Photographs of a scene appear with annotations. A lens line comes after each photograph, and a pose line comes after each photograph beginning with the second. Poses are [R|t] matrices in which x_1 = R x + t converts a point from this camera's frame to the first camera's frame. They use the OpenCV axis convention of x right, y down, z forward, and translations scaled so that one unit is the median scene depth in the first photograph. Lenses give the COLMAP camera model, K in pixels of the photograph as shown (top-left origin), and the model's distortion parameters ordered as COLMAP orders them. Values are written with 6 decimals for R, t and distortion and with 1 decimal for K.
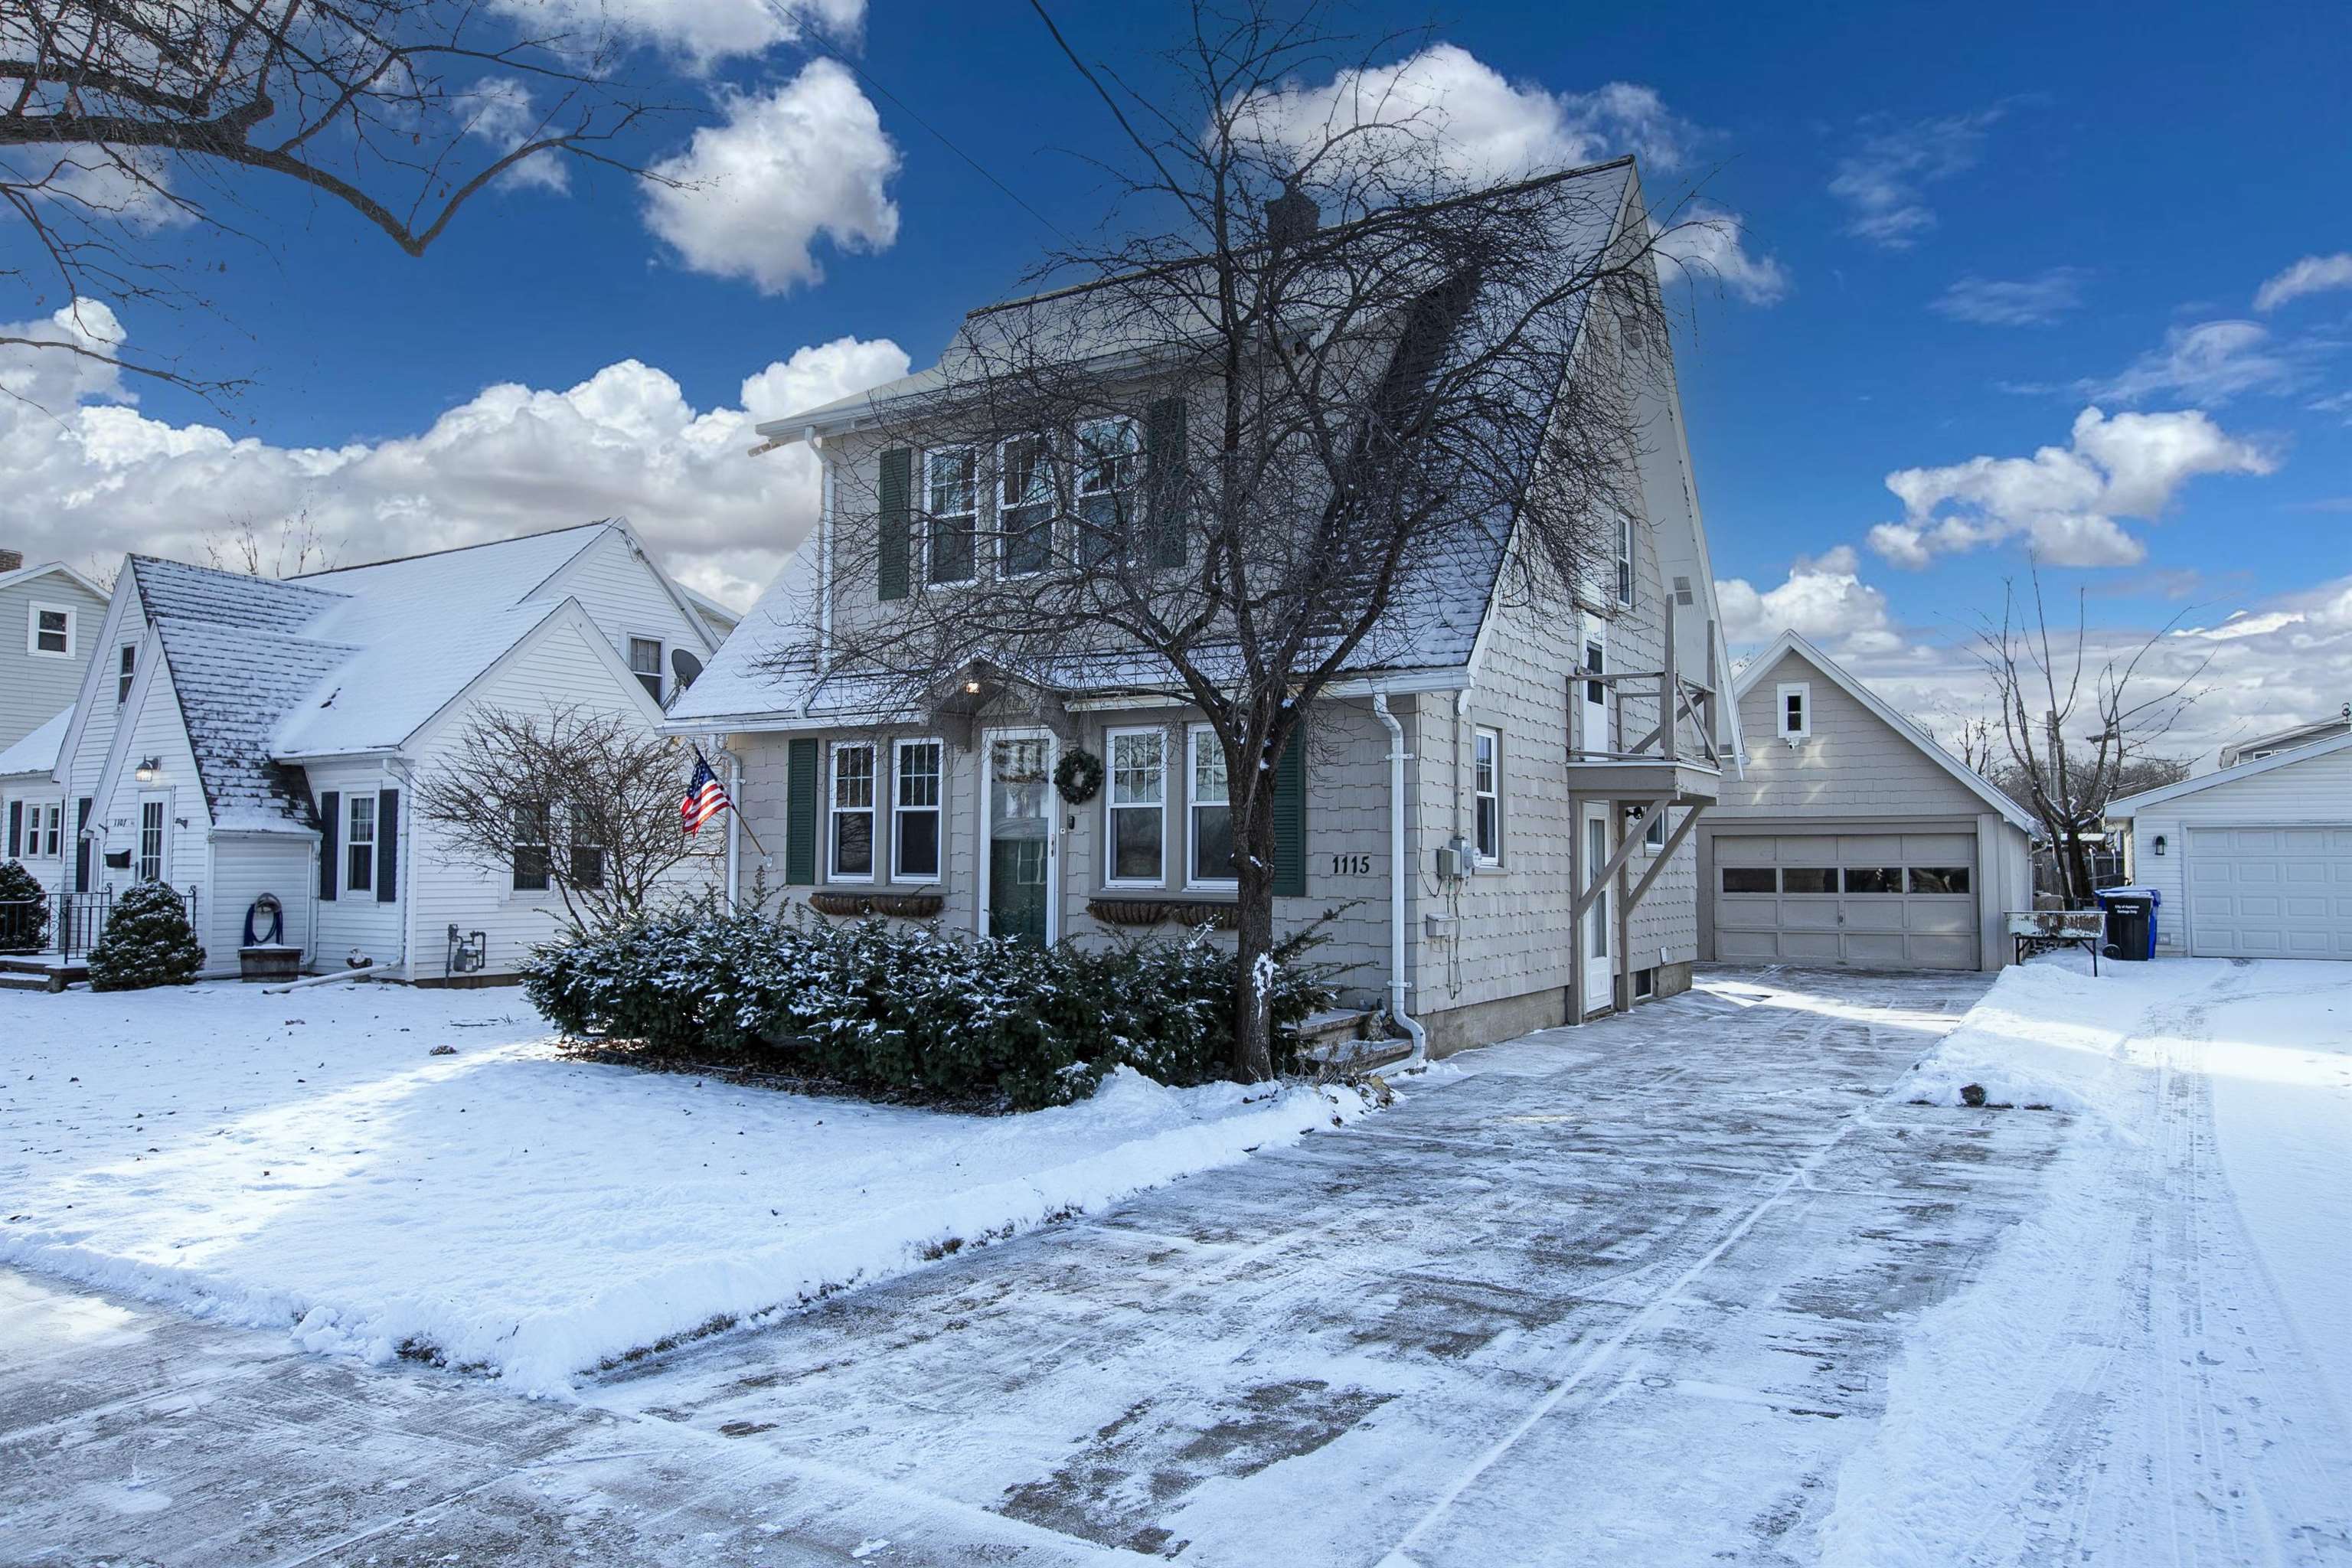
lens RADIAL K [[1586.5, 0, 1175.6], [0, 1586.5, 770.4], [0, 0, 1]] dist [-0.003266, -0.000367]
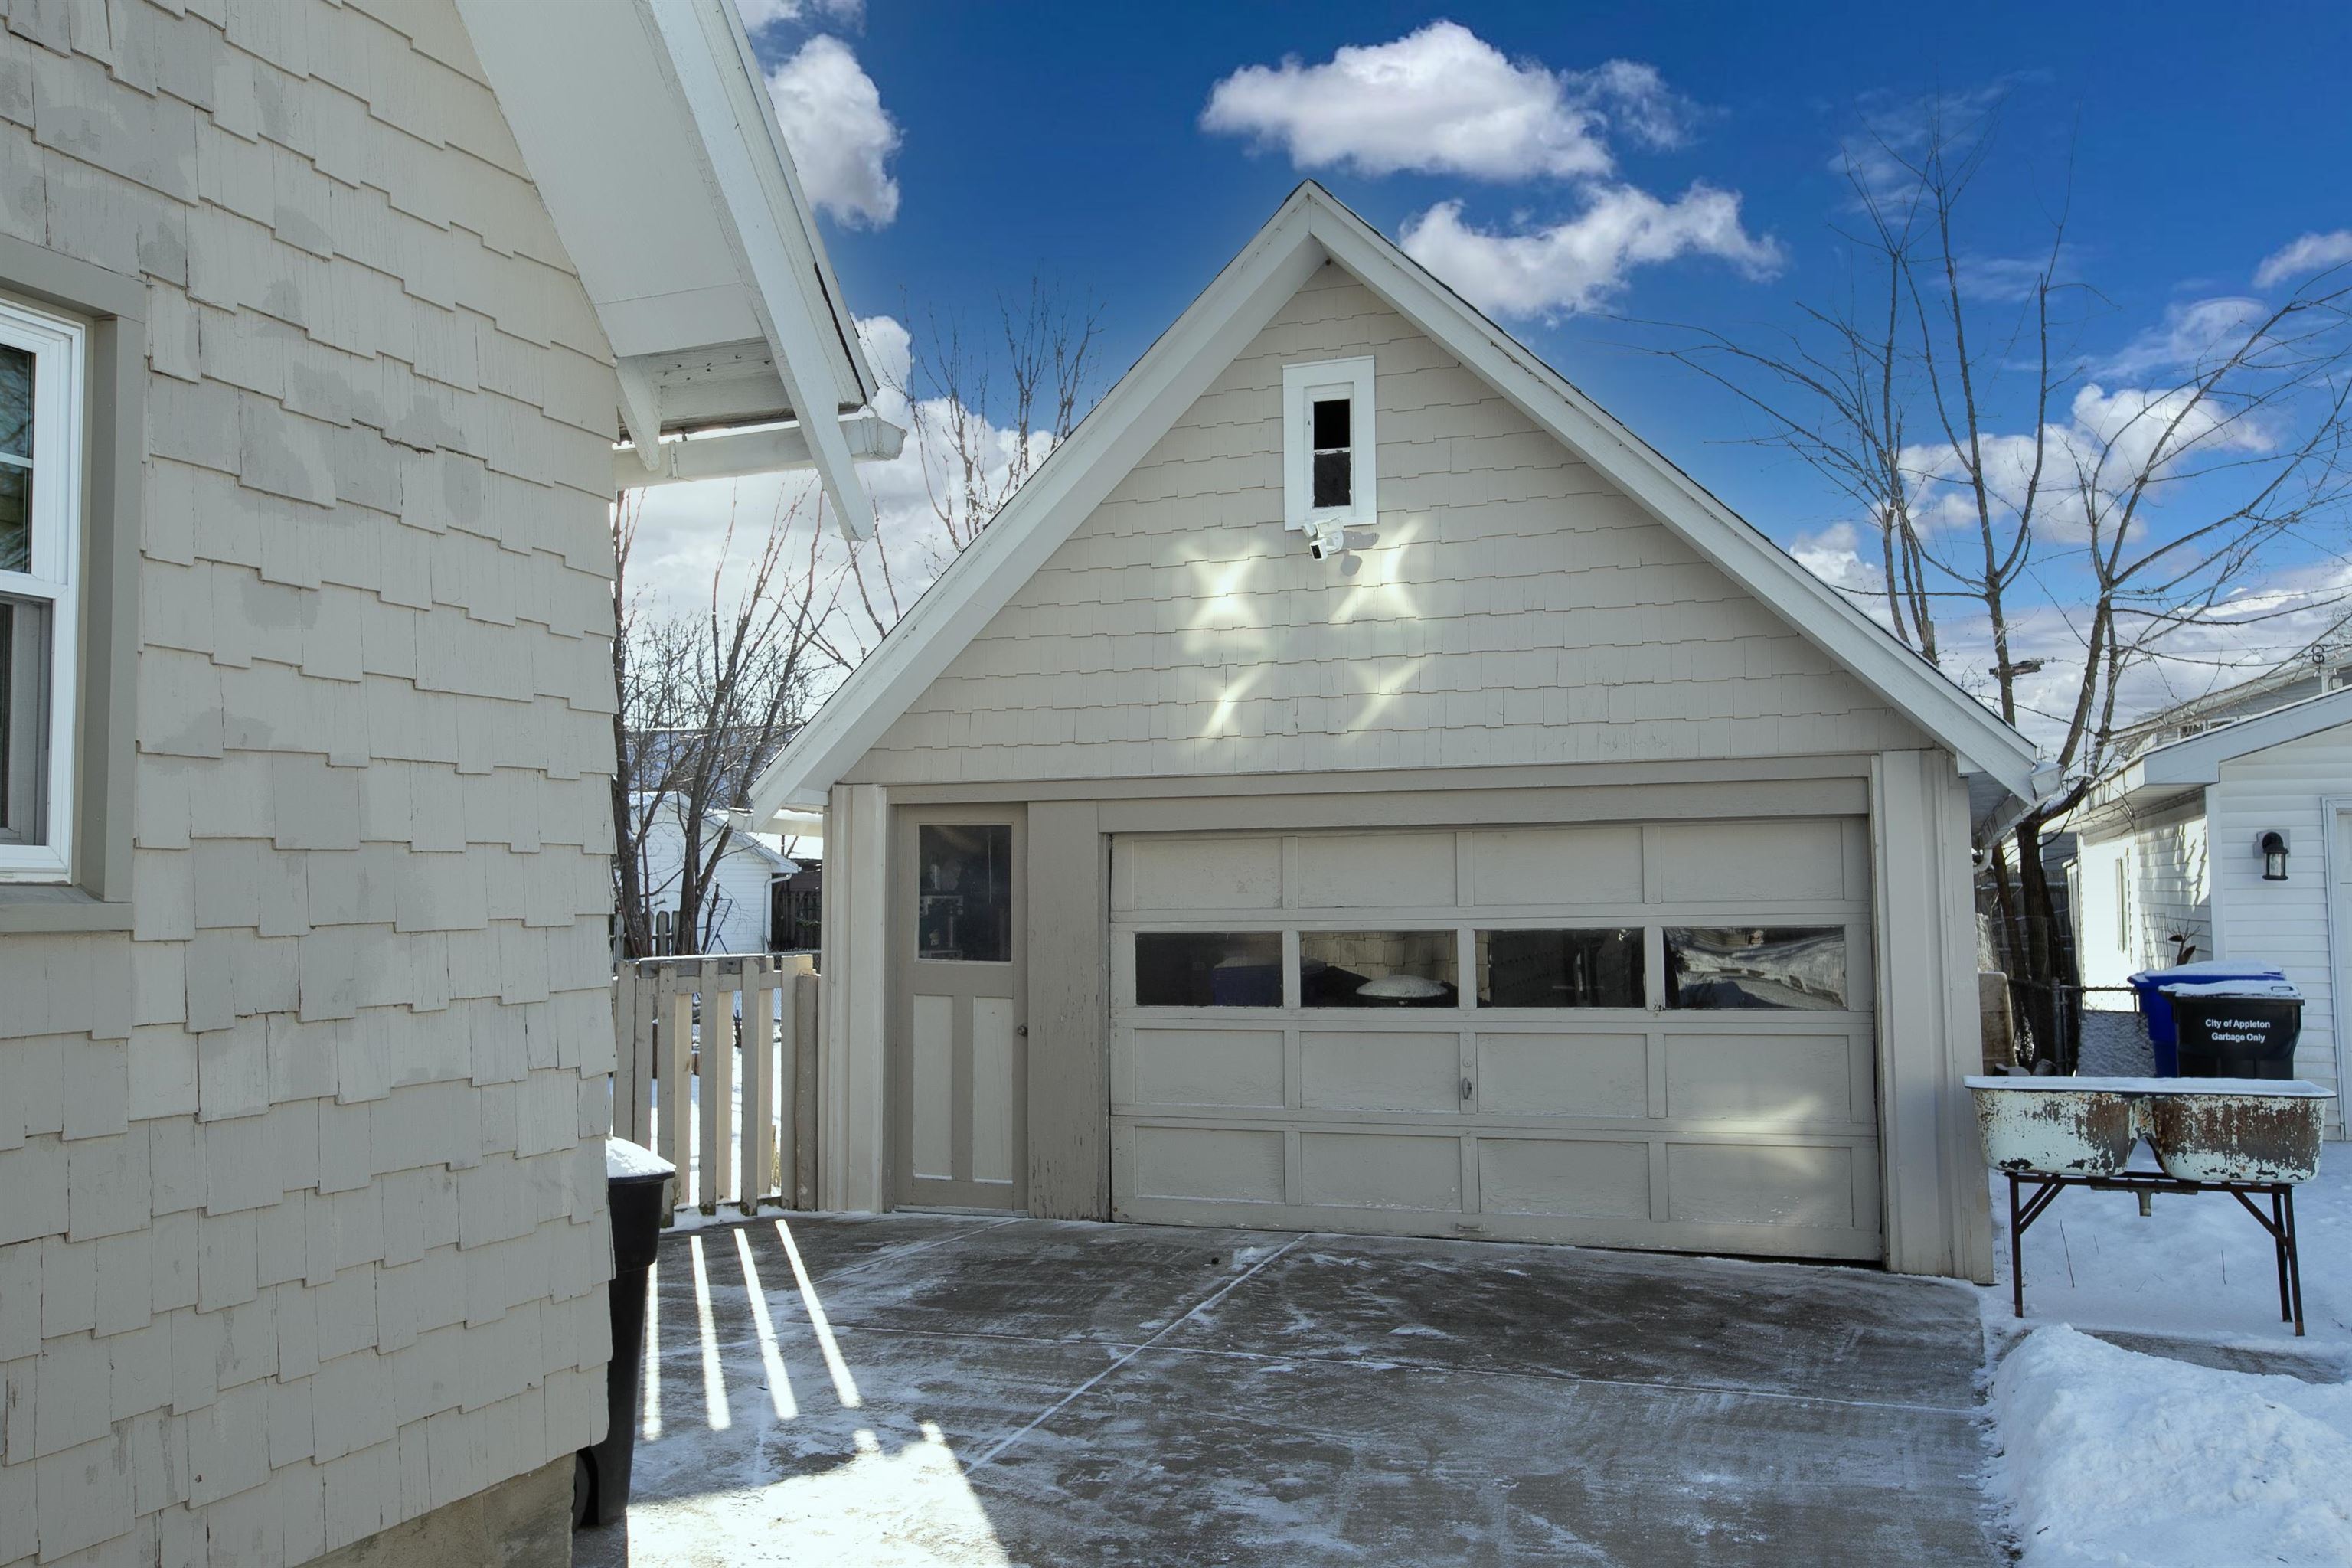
lens RADIAL K [[1950.2, 0, 1175.3], [0, 1950.2, 788.3], [0, 0, 1]] dist [0.008478, 0.000782]
pose [[0.986320, -0.003608, 0.164803, 0.294046], [0.003198, 0.999991, 0.002755, 0.030989], [-0.164812, -0.002190, 0.986323, 0.615552]]
